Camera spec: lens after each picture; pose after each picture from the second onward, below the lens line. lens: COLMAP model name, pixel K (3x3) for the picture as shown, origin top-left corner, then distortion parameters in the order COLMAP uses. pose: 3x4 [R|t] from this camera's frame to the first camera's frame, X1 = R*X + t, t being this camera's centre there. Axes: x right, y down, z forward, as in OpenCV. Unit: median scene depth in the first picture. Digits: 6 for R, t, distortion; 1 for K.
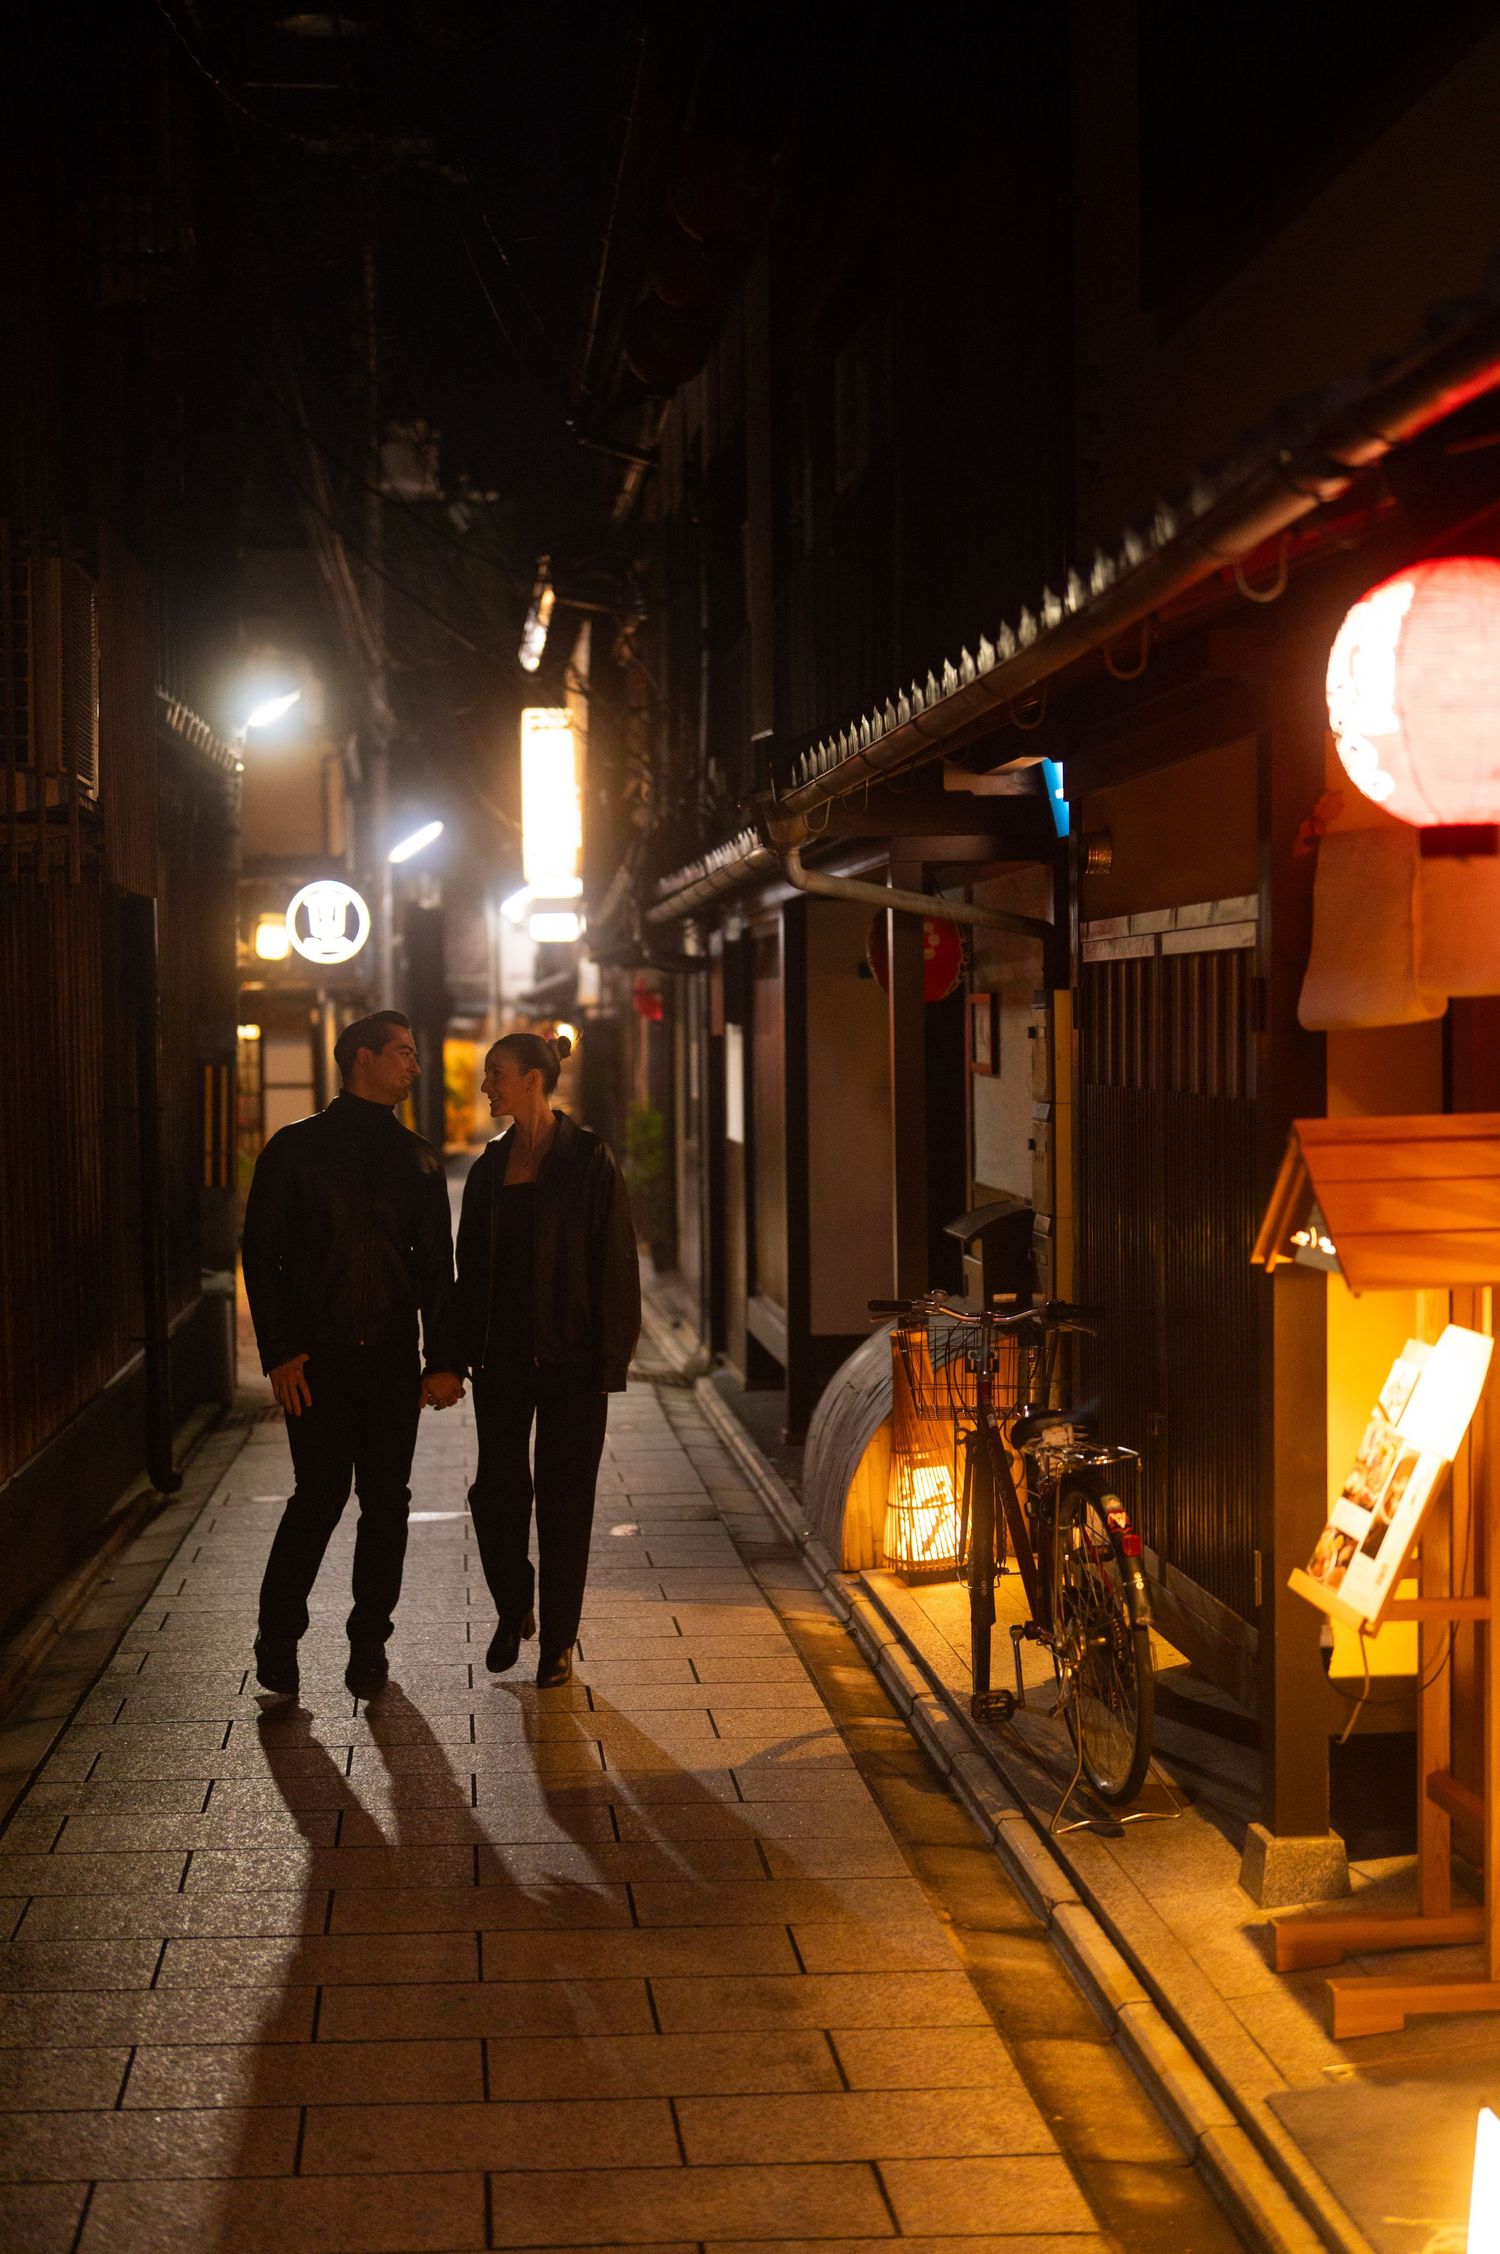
lens RADIAL K [[3276.6, 0, 749.8], [0, 3276.6, 1138.2], [0, 0, 1]] dist [-0.024855, 0.000000]
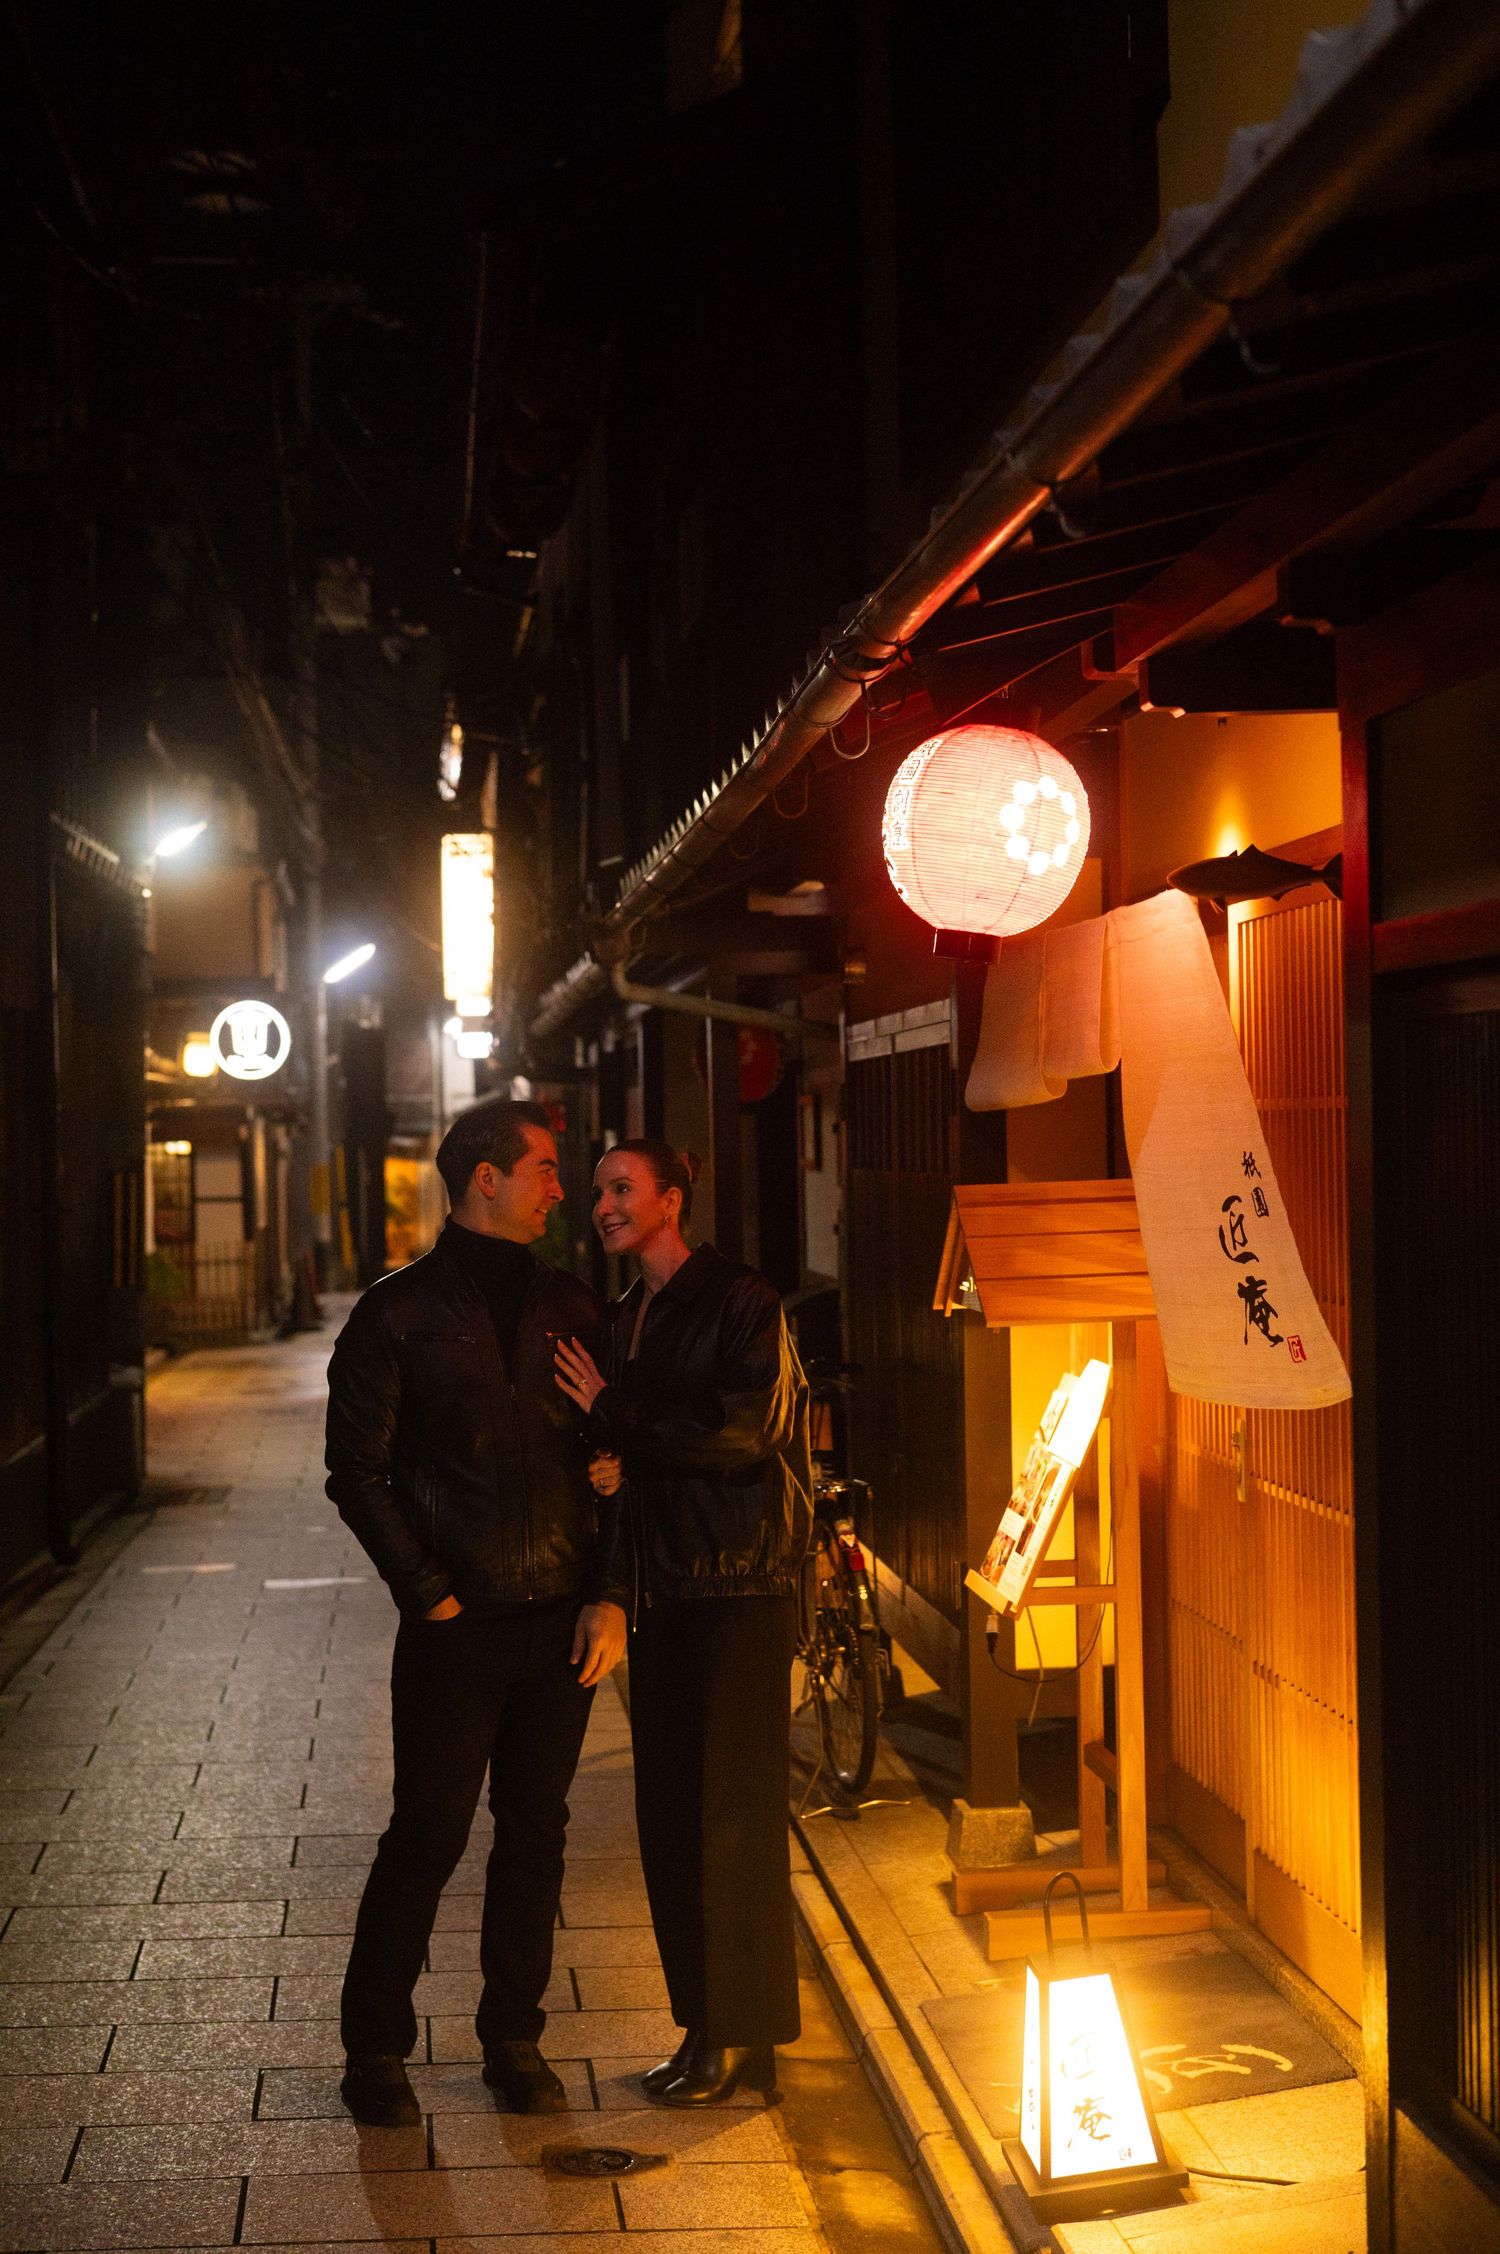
lens RADIAL K [[3276.6, 0, 751.7], [0, 3276.6, 1116.9], [0, 0, 1]] dist [-0.024855, 0.000000]
pose [[0.999892, -0.007458, 0.012642, 0.044770], [0.007996, 0.999041, -0.043049, 0.011524], [-0.012309, 0.043145, 0.998993, -0.108576]]
